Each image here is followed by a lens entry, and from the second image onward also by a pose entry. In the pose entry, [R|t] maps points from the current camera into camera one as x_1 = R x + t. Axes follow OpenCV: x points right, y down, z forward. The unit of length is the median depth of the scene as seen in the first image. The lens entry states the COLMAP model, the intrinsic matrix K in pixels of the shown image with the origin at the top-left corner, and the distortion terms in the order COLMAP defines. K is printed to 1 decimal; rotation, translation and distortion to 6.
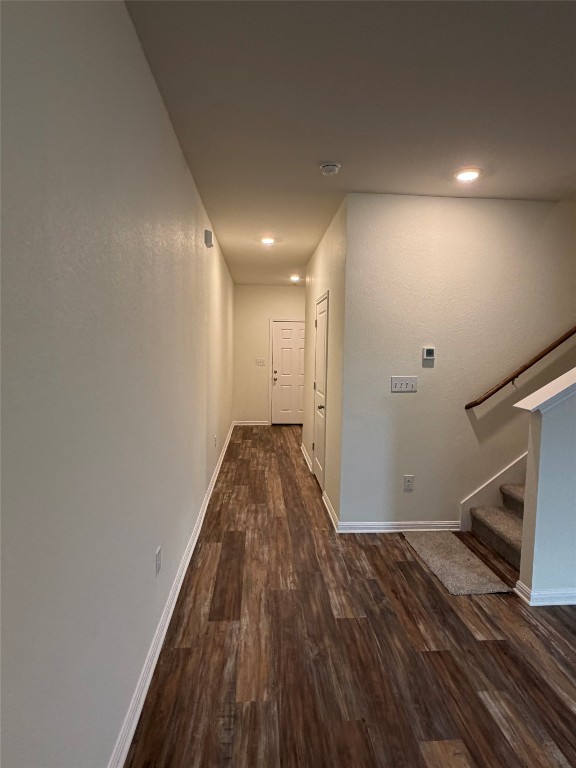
lens RADIAL K [[450.4, 0, 286.9], [0, 450.4, 385.8], [0, 0, 1]] dist [0.001780, -0.000034]
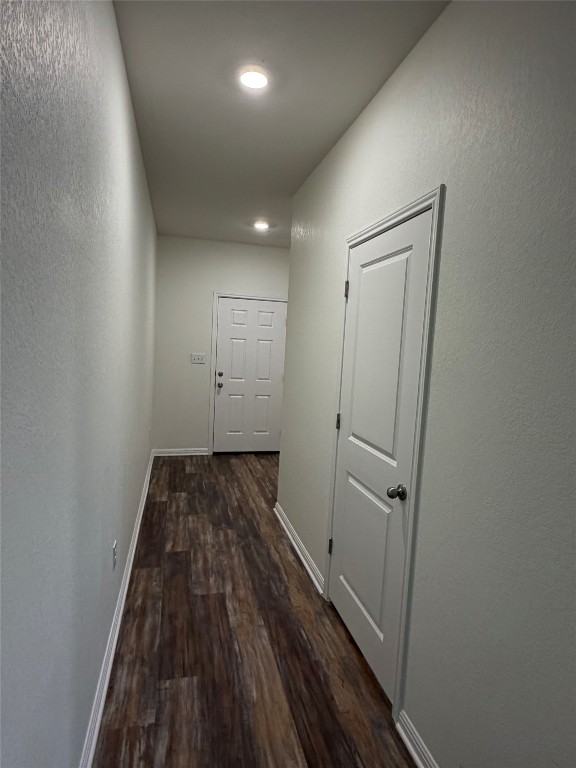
lens RADIAL K [[437.9, 0, 293.5], [0, 437.9, 383.4], [0, 0, 1]] dist [-0.022983, 0.000783]
pose [[0.980088, 0.016423, 0.197884, -0.062347], [-0.019672, 0.999702, 0.014467, -0.037814], [-0.197587, -0.018072, 0.980119, 0.461655]]
